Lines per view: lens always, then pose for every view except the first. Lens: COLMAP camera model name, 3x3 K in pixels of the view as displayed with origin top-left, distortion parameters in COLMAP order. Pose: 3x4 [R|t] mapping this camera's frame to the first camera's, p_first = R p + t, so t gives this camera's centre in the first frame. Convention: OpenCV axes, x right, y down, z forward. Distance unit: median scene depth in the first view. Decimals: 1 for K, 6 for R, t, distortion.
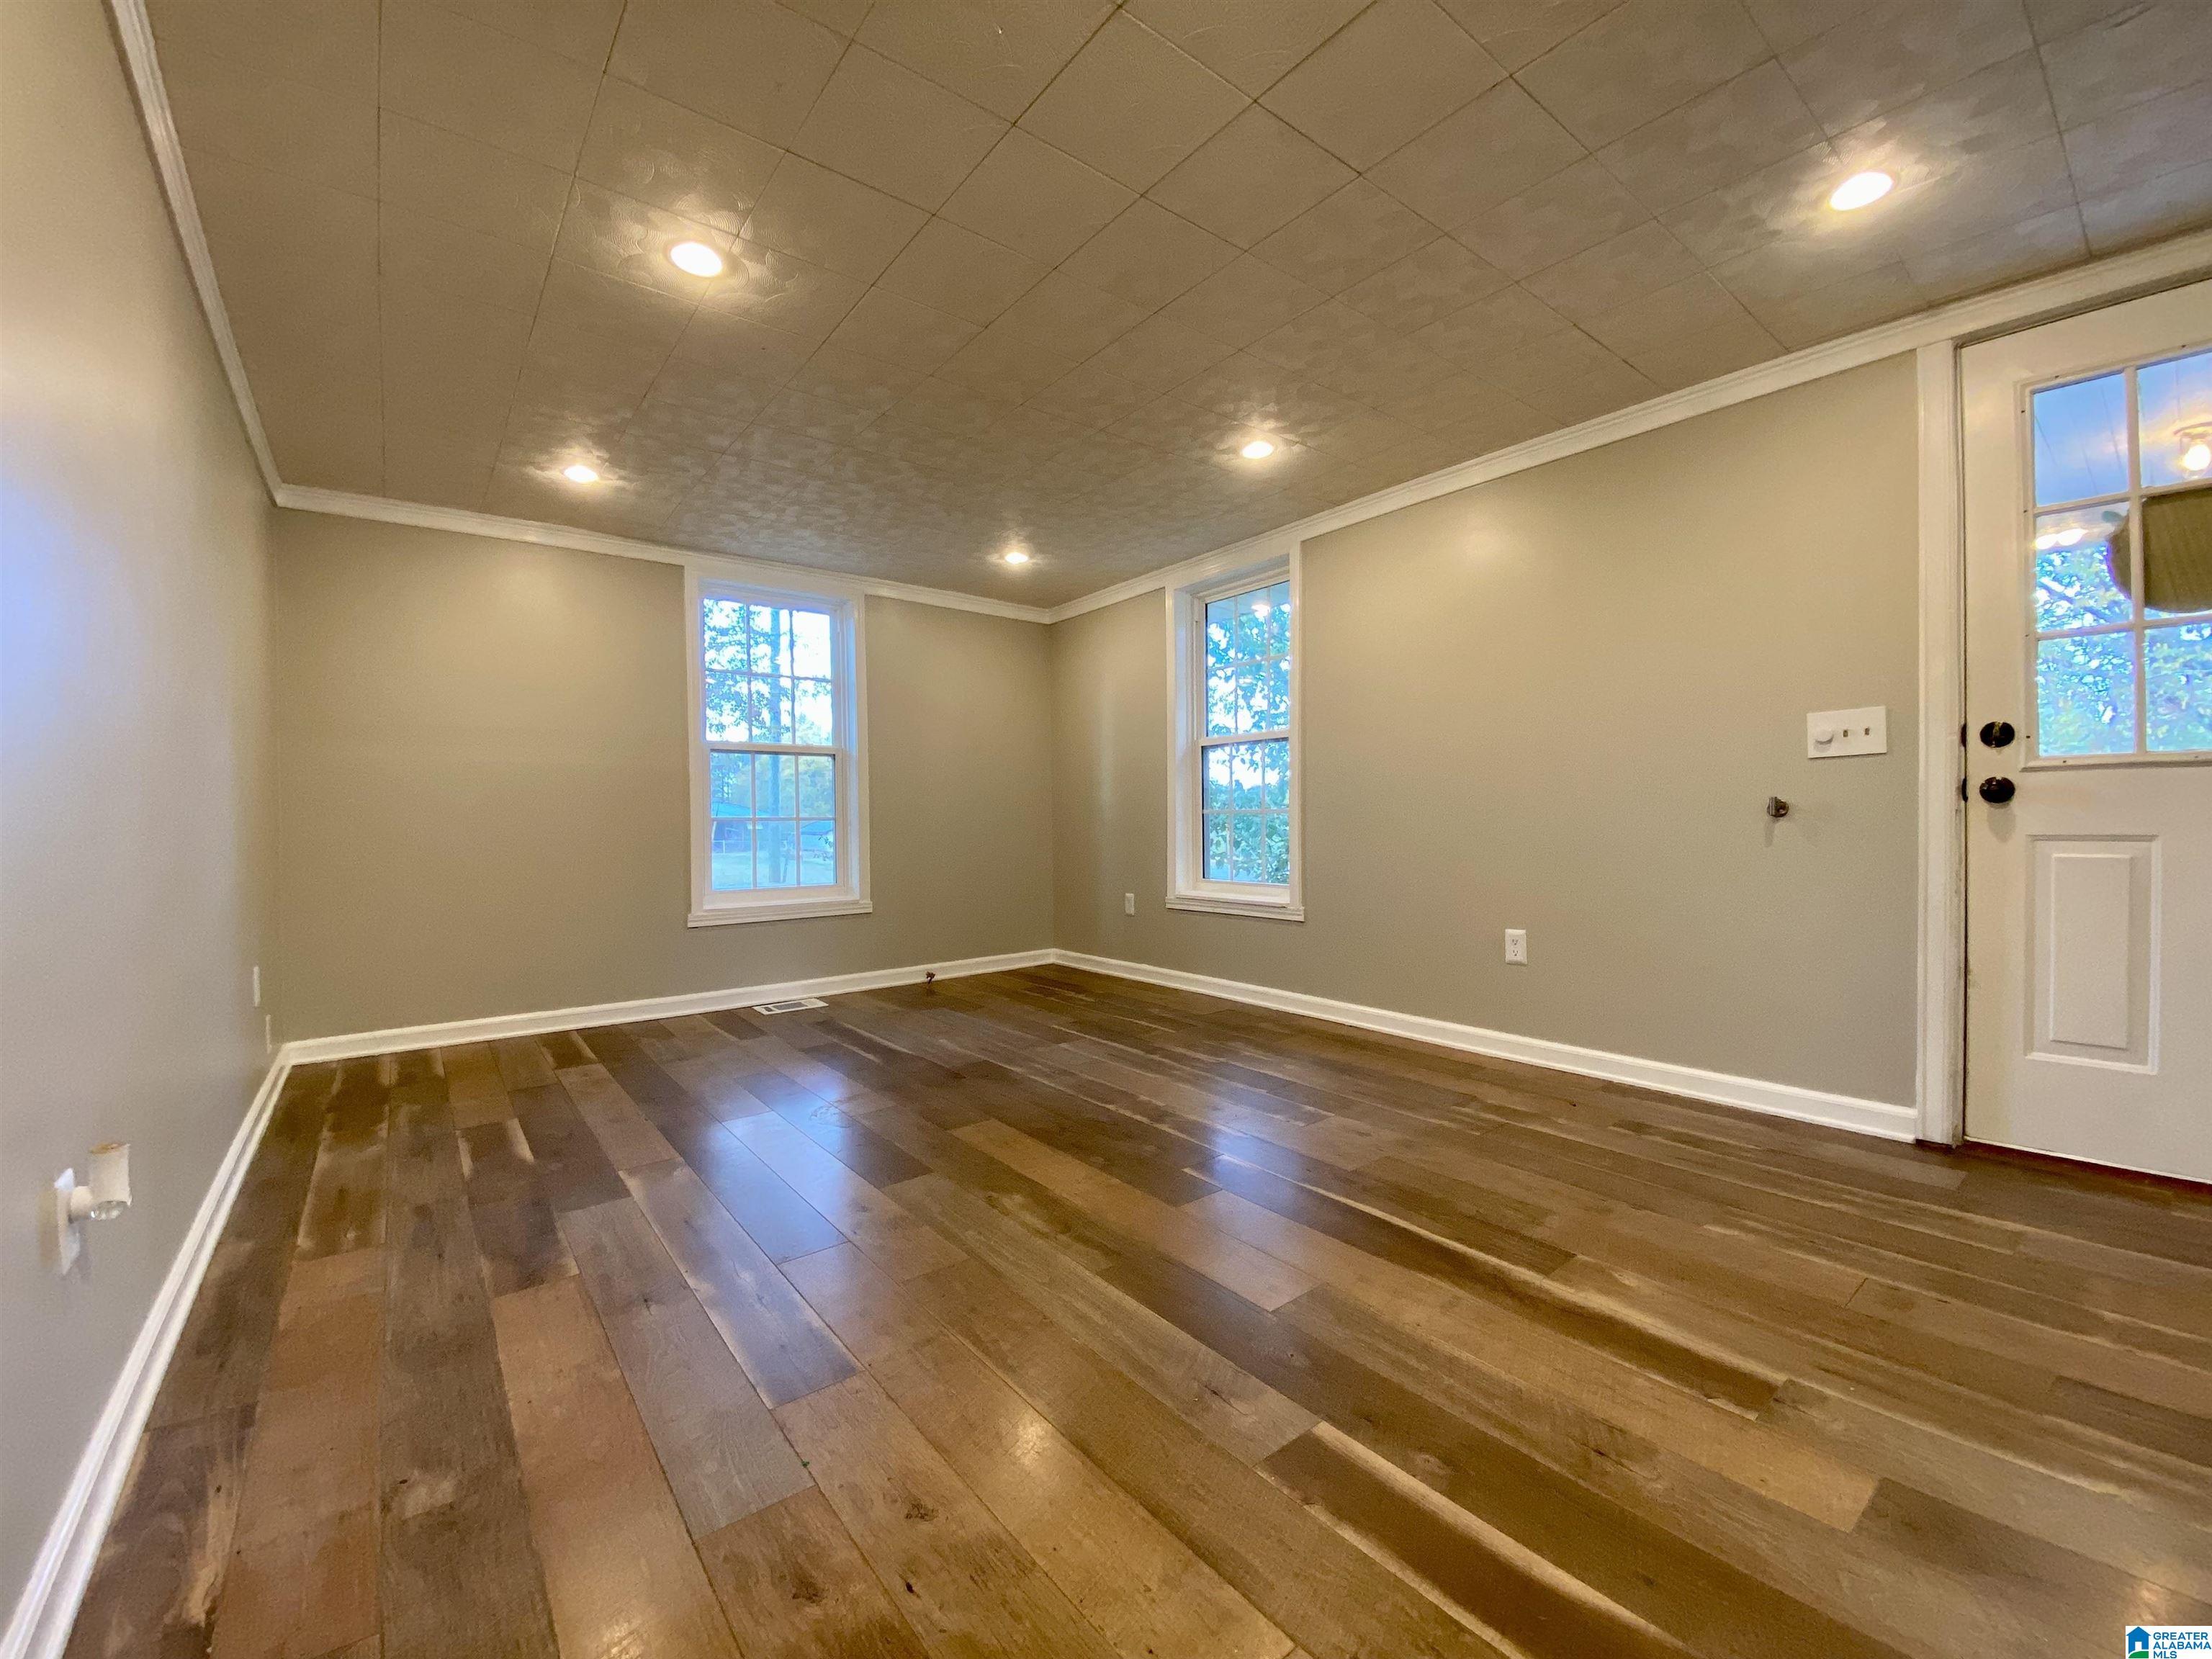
lens RADIAL K [[912.4, 0, 1106.0], [0, 912.4, 829.5], [0, 0, 1]] dist [0.001180, -0.007480]
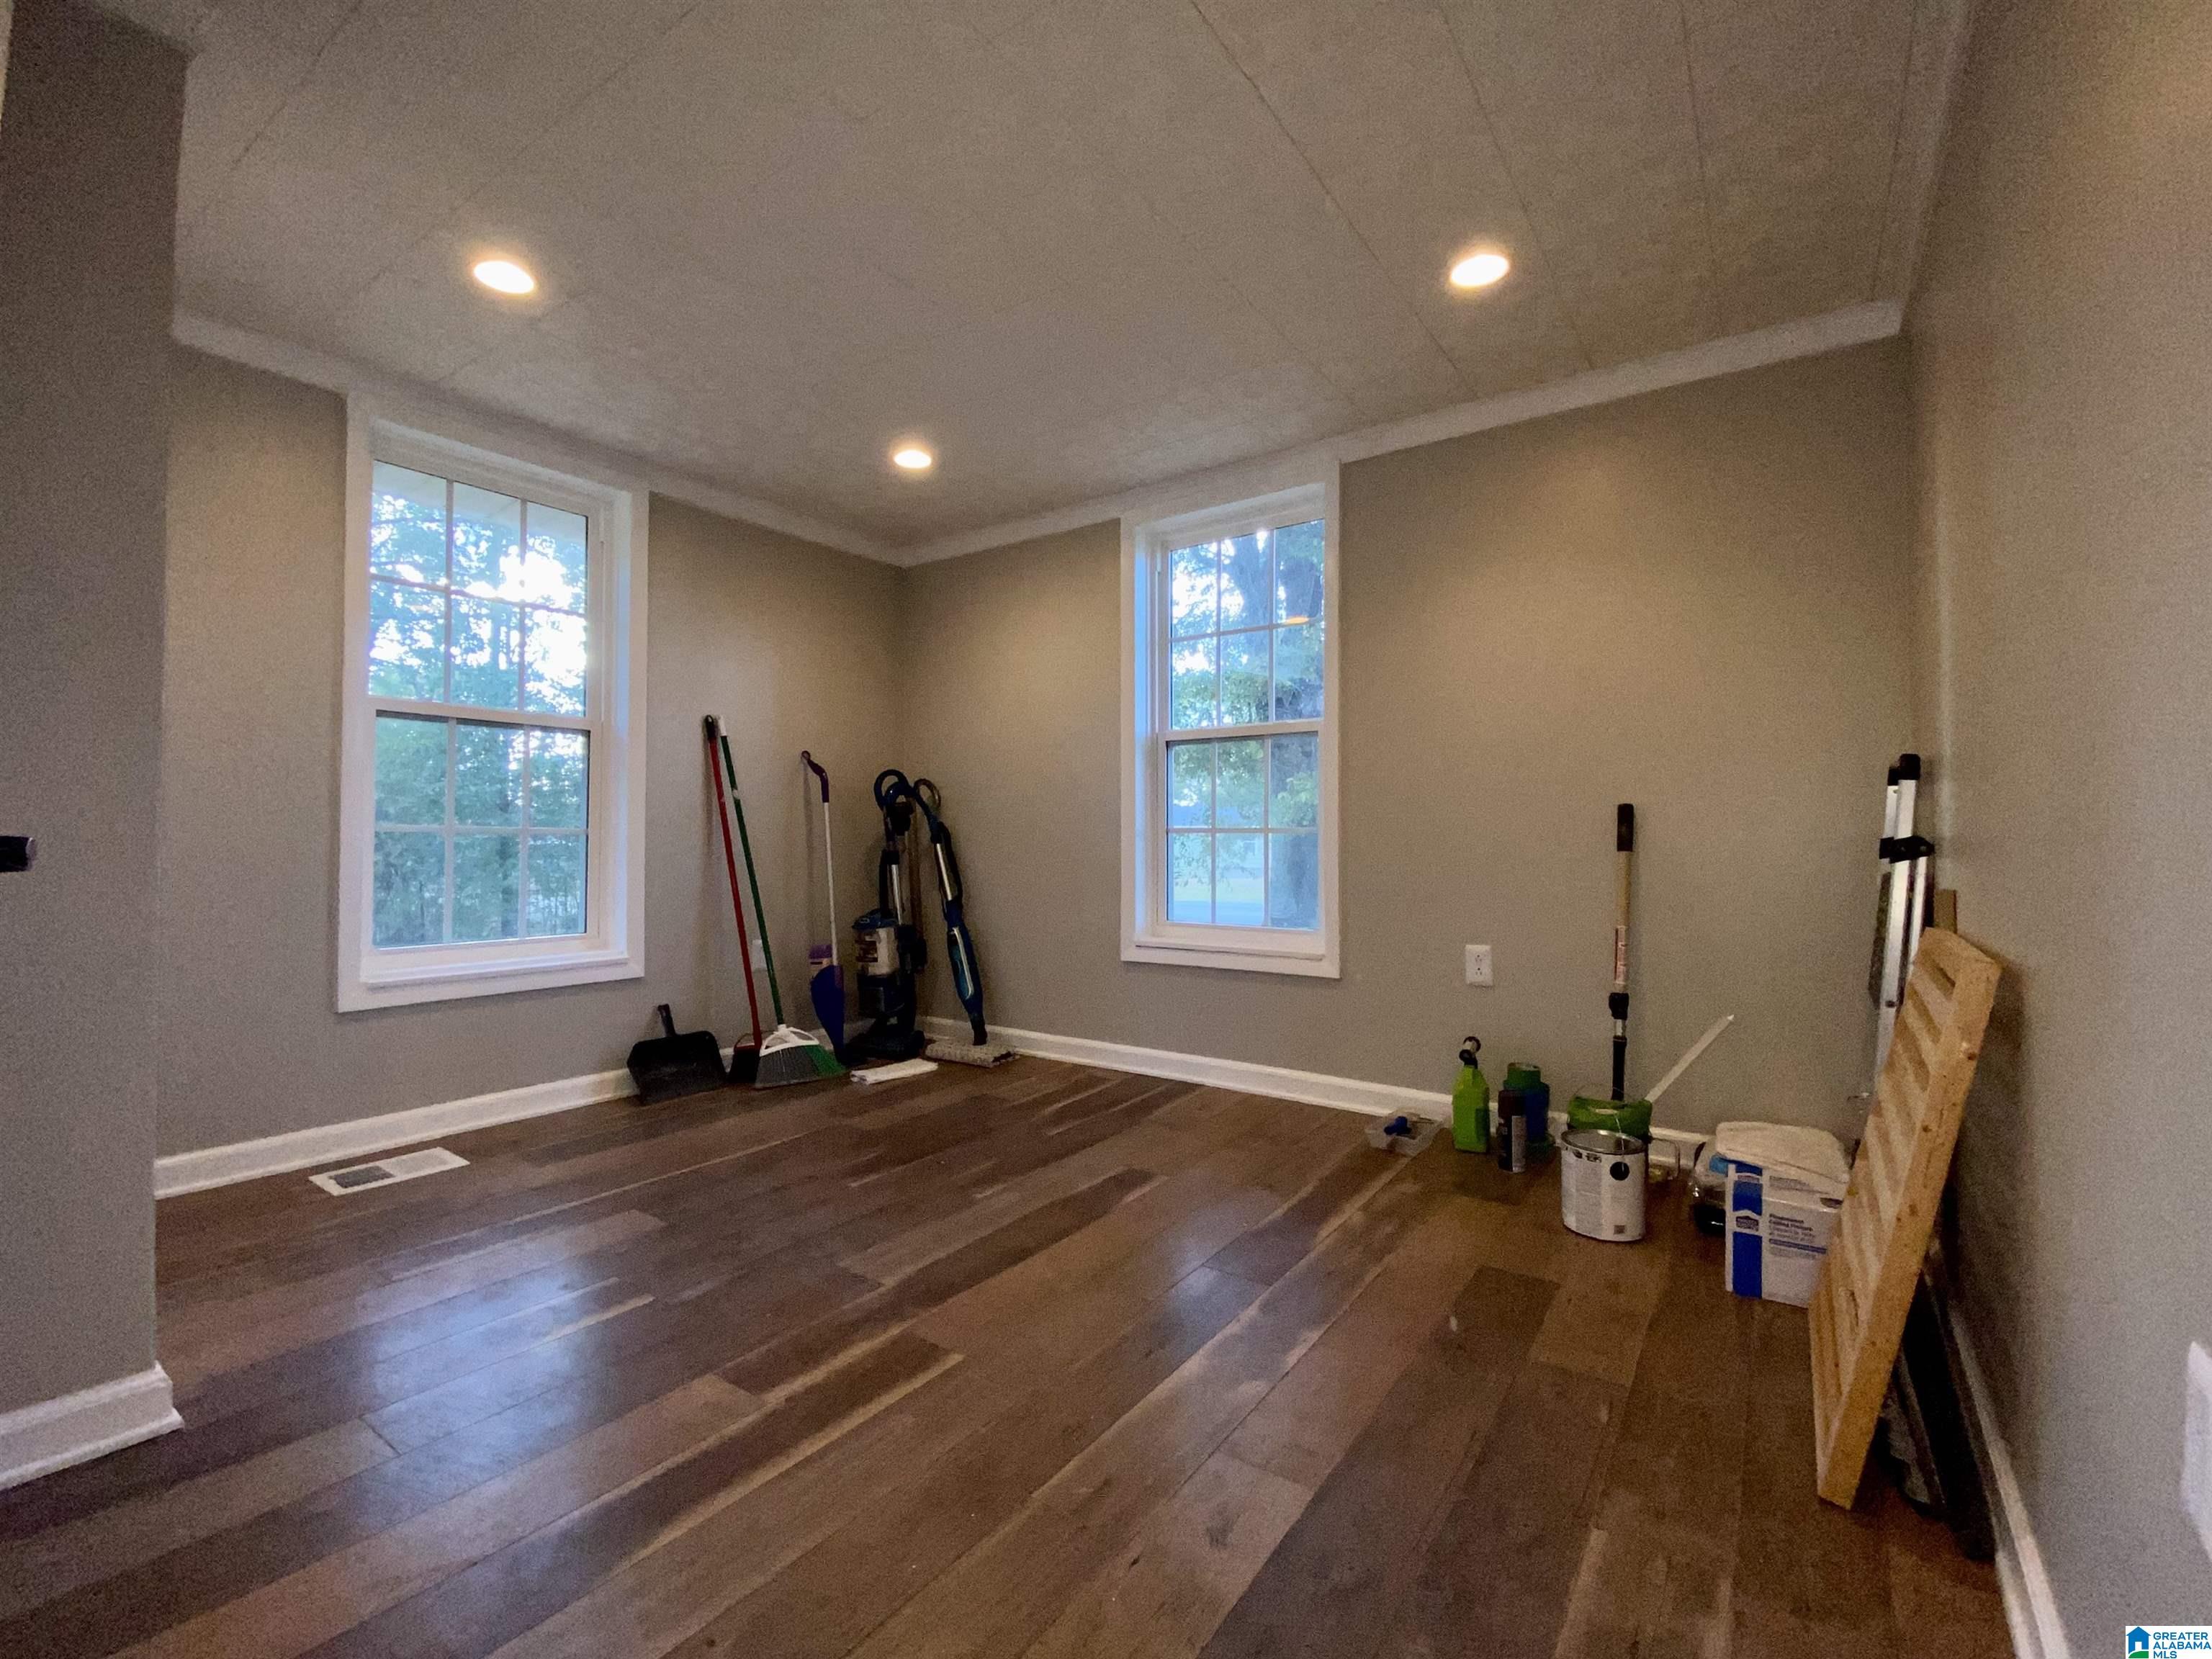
lens RADIAL K [[1005.6, 0, 1106.0], [0, 1005.6, 829.5], [0, 0, 1]] dist [-0.015069, -0.000049]
pose [[0.949442, 0.014616, 0.313601, -0.329974], [-0.009235, 0.999784, -0.018637, -0.006223], [-0.313806, 0.014799, 0.949372, 0.419640]]
